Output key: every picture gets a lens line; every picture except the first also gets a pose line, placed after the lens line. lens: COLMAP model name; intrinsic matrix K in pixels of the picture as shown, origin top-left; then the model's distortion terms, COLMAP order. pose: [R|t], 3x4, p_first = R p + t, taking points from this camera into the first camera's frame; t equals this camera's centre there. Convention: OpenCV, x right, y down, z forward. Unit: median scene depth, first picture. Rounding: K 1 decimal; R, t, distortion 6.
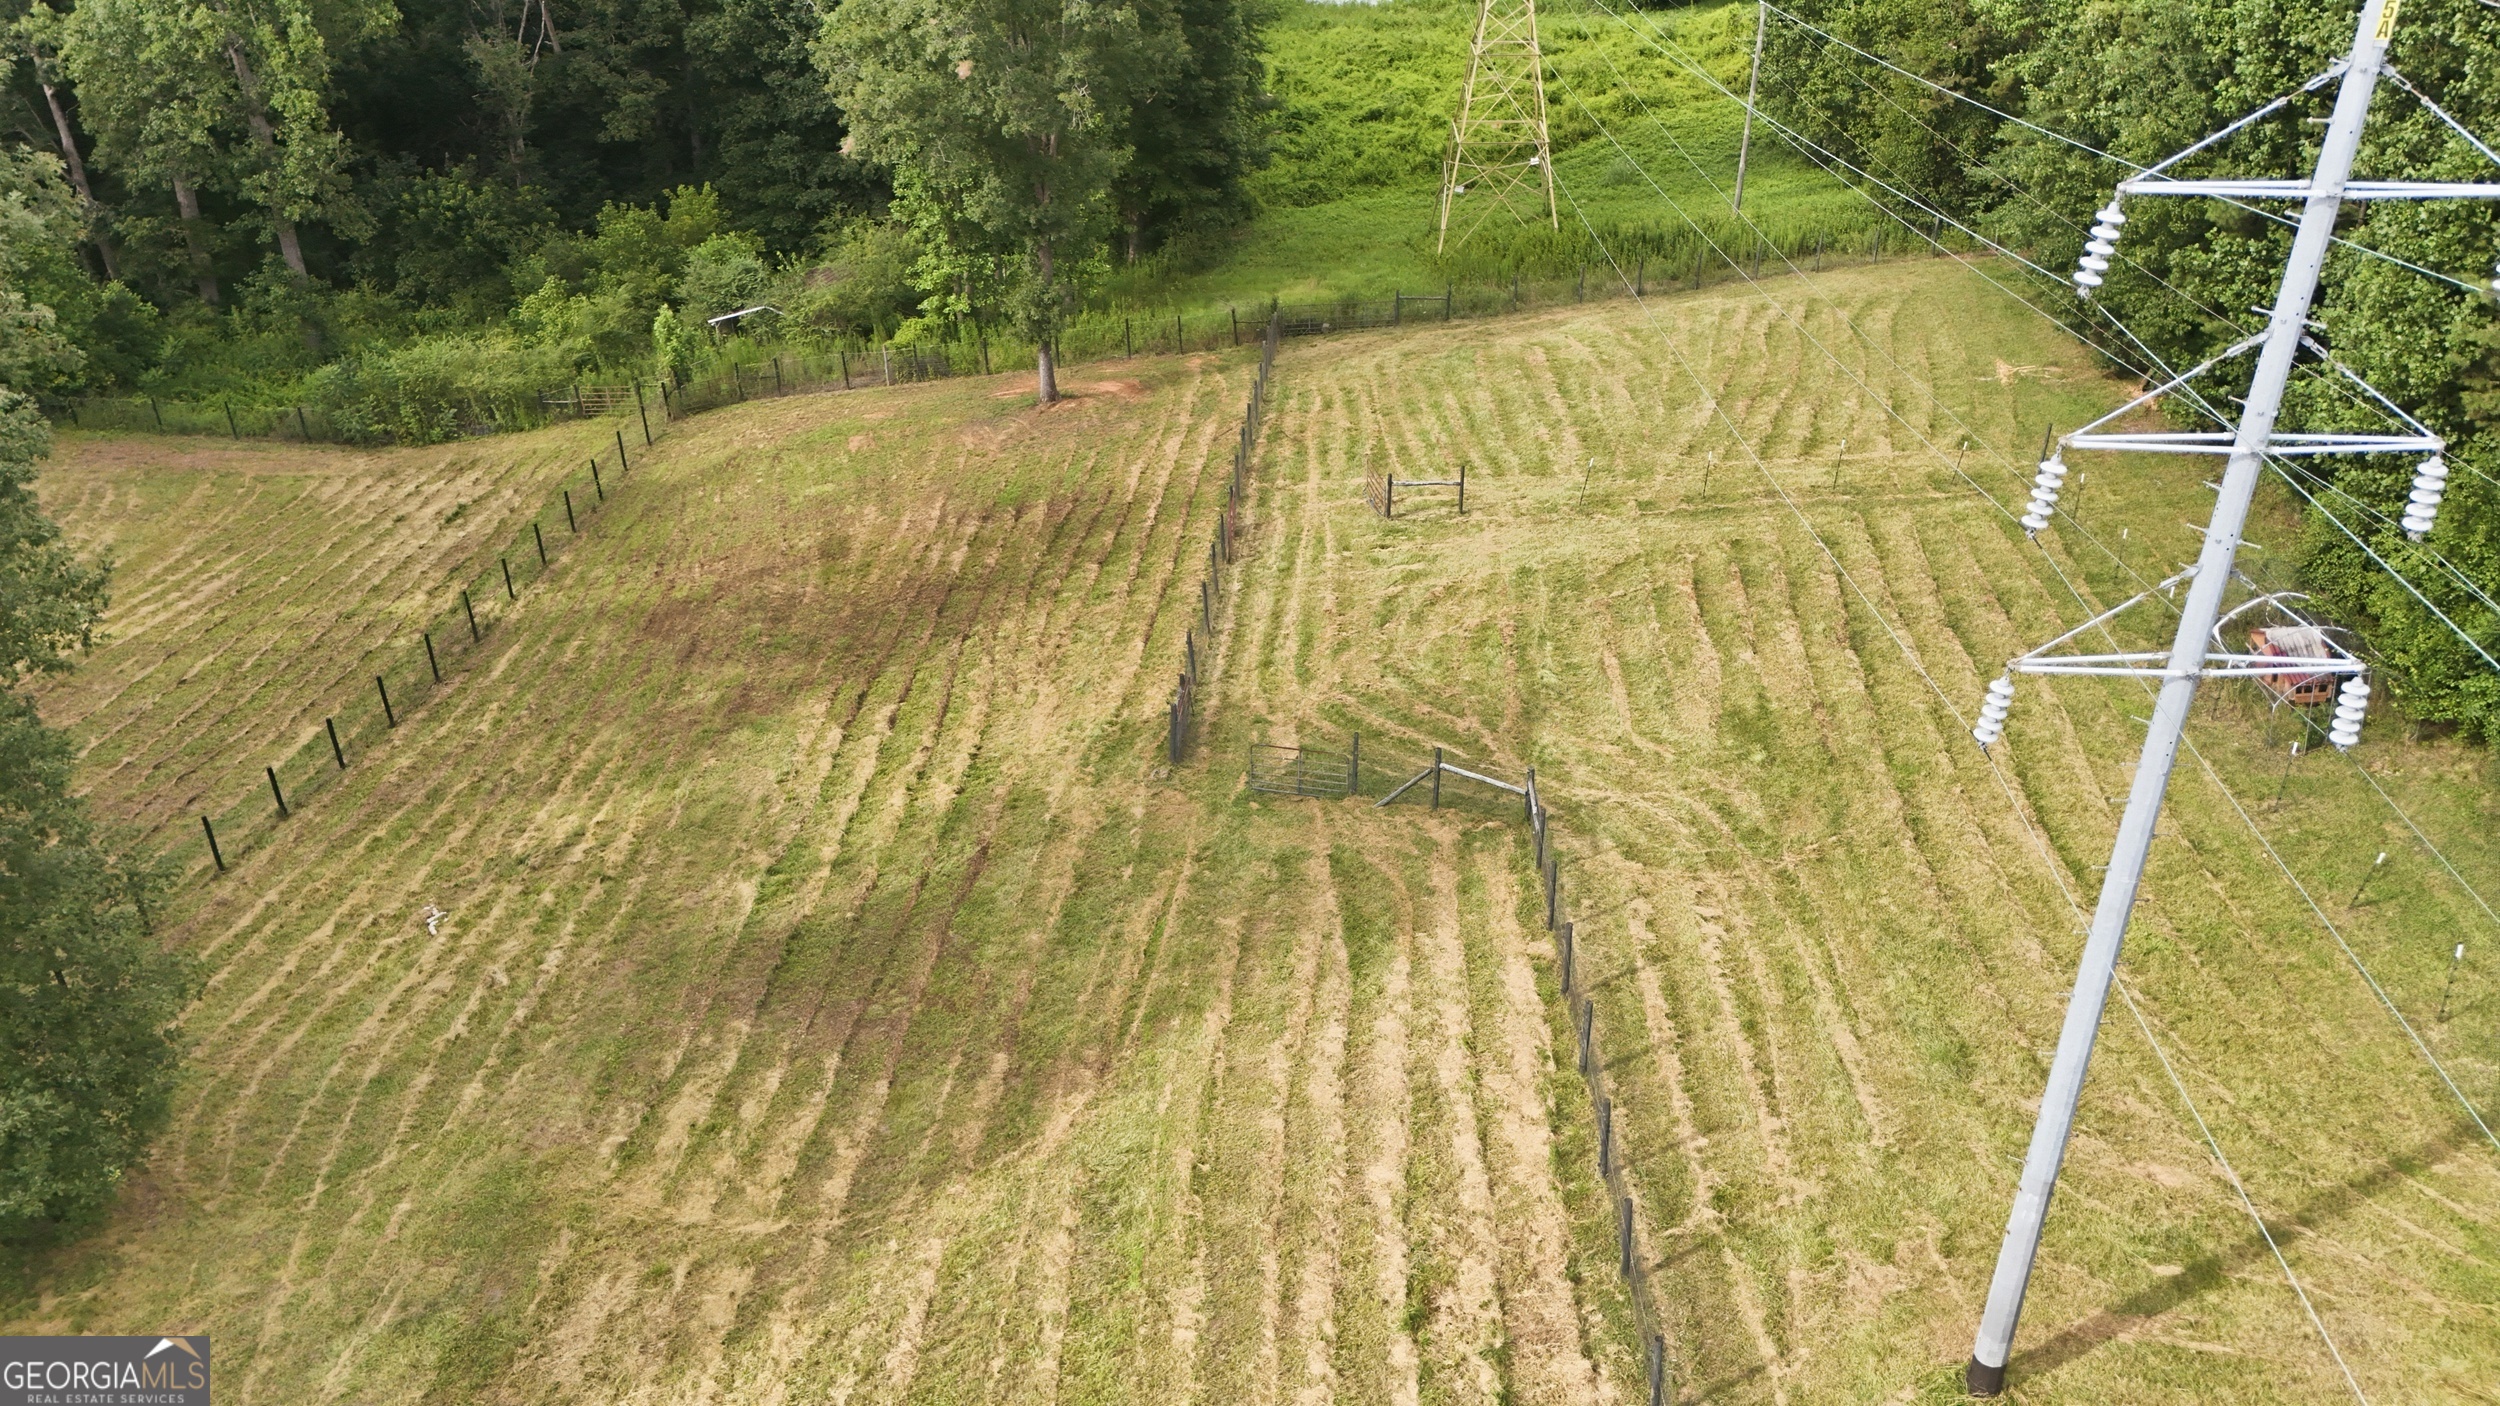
lens RADIAL K [[1859.1, 0, 1253.0], [0, 1859.1, 700.1], [0, 0, 1]] dist [0.086159, -0.074509]
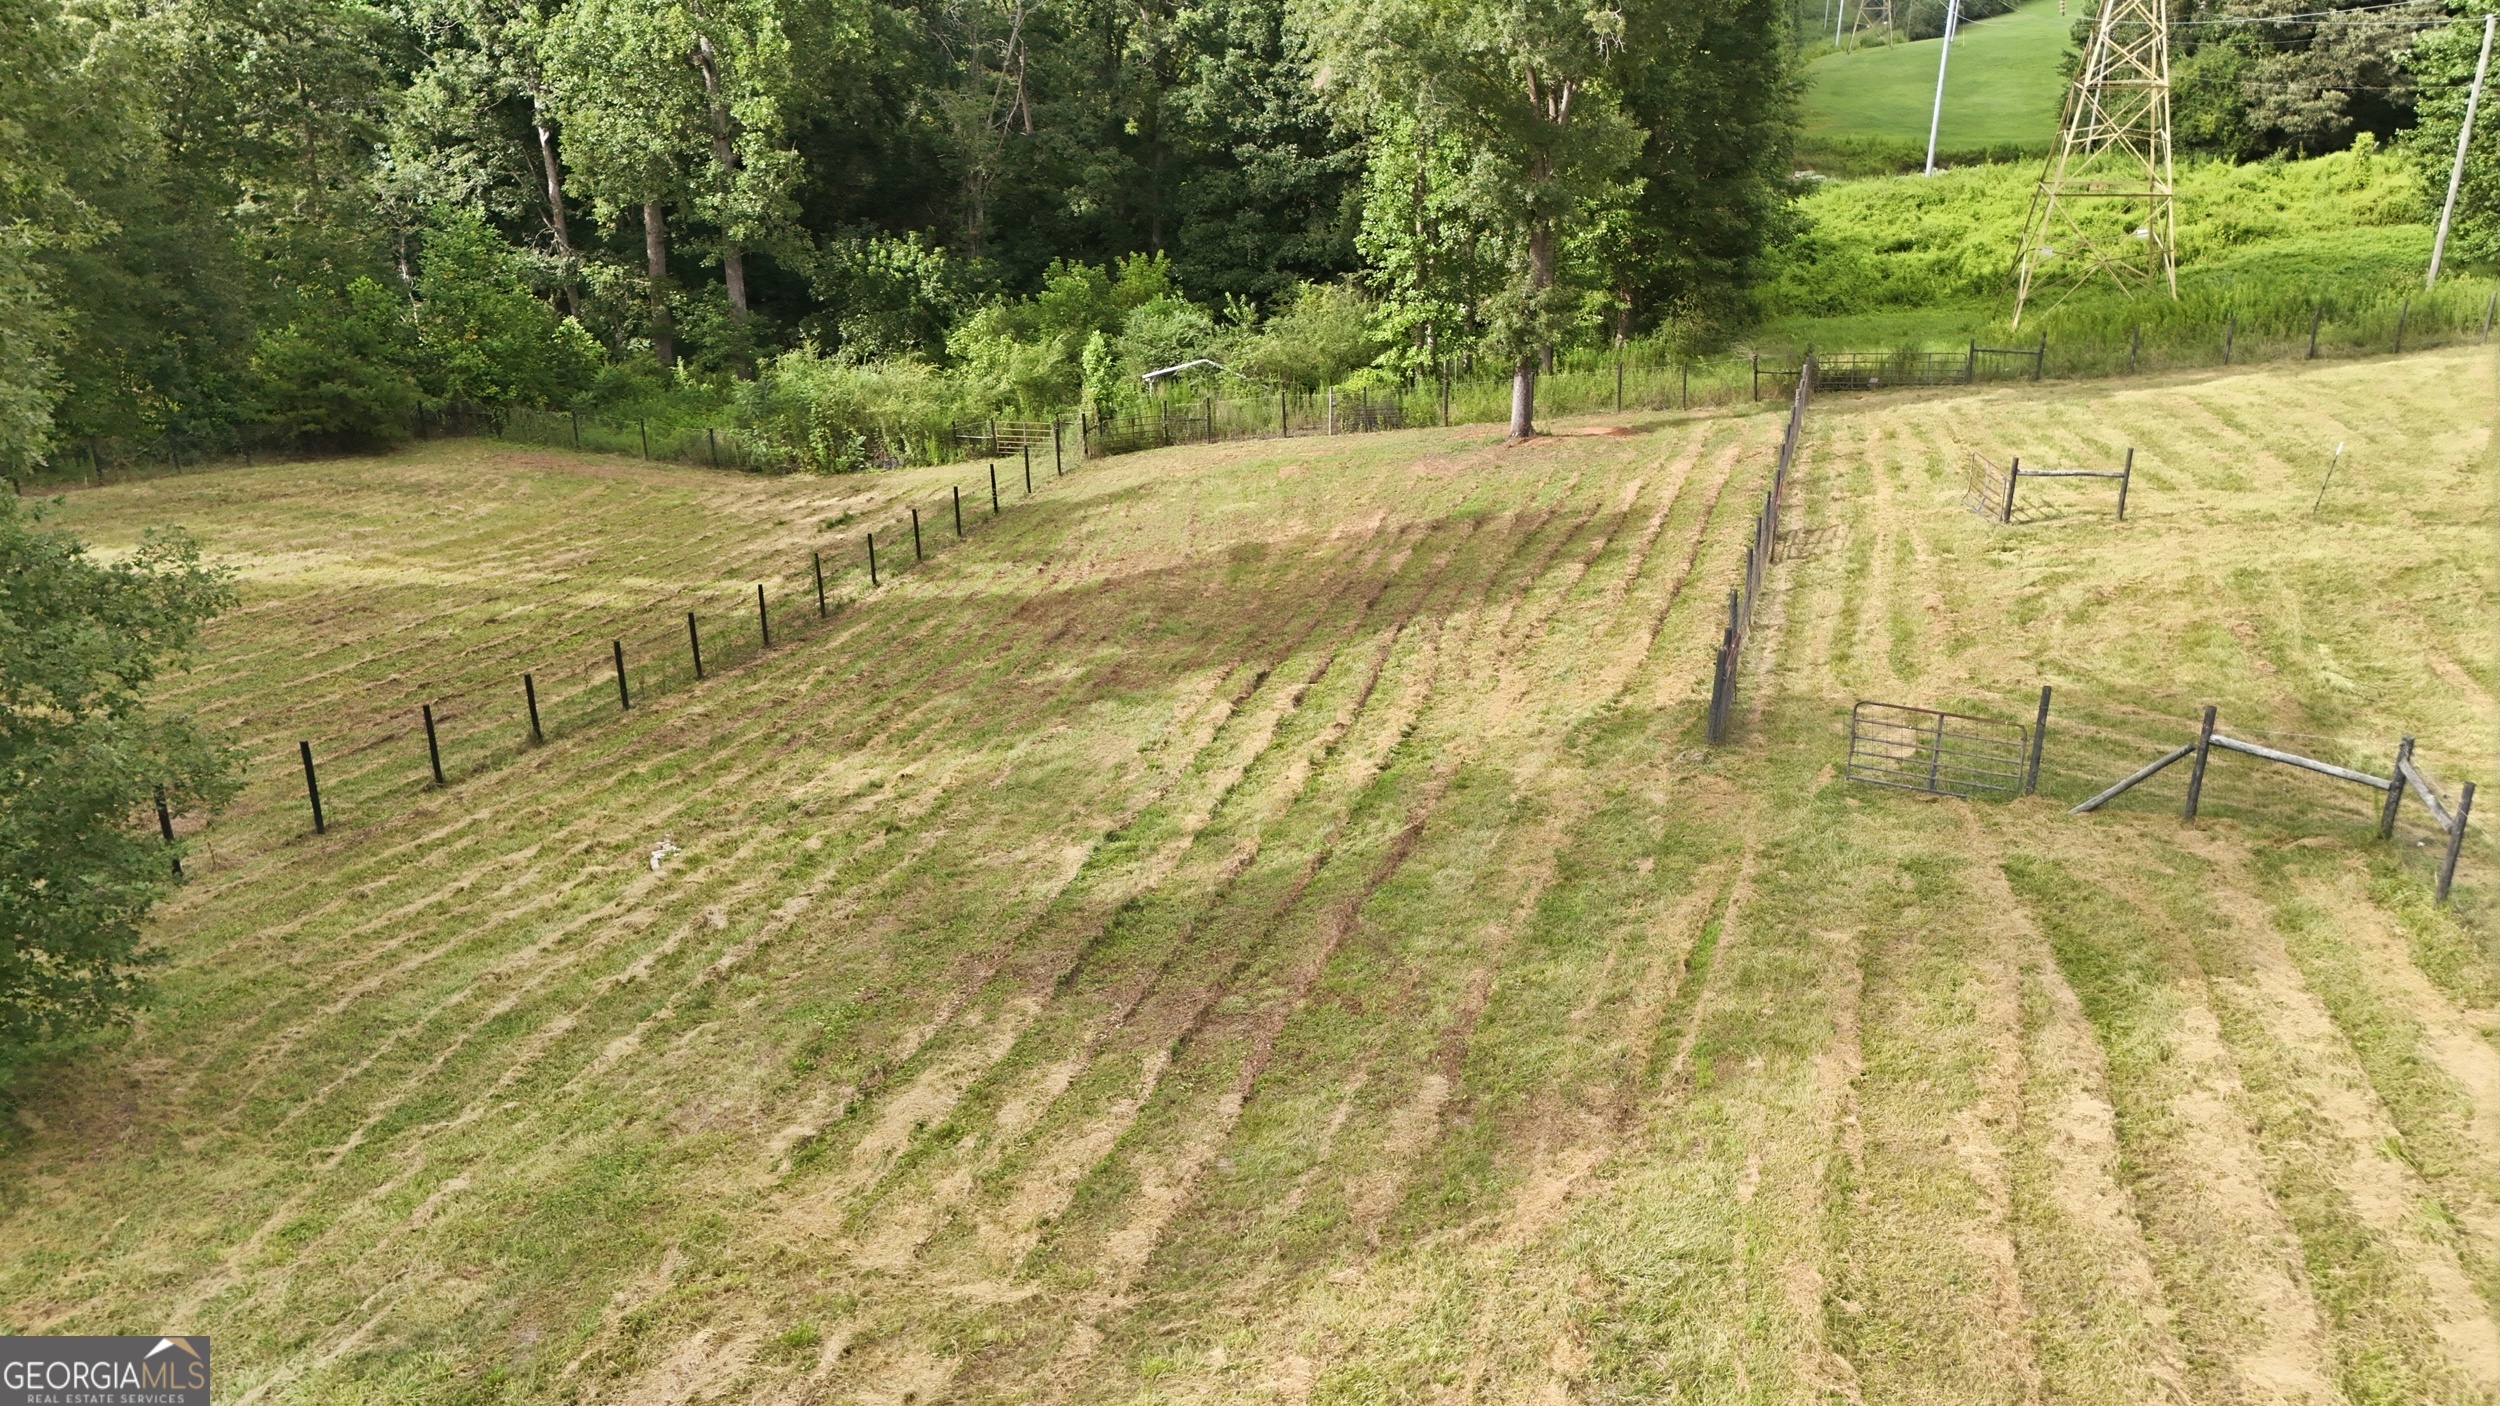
lens RADIAL K [[1859.1, 0, 1263.2], [0, 1859.1, 709.5], [0, 0, 1]] dist [0.086159, -0.074509]
pose [[0.973620, 0.084674, -0.211881, -0.051323], [-0.112933, 0.985706, -0.125022, 0.106806], [0.198266, 0.145652, 0.969266, 0.286171]]
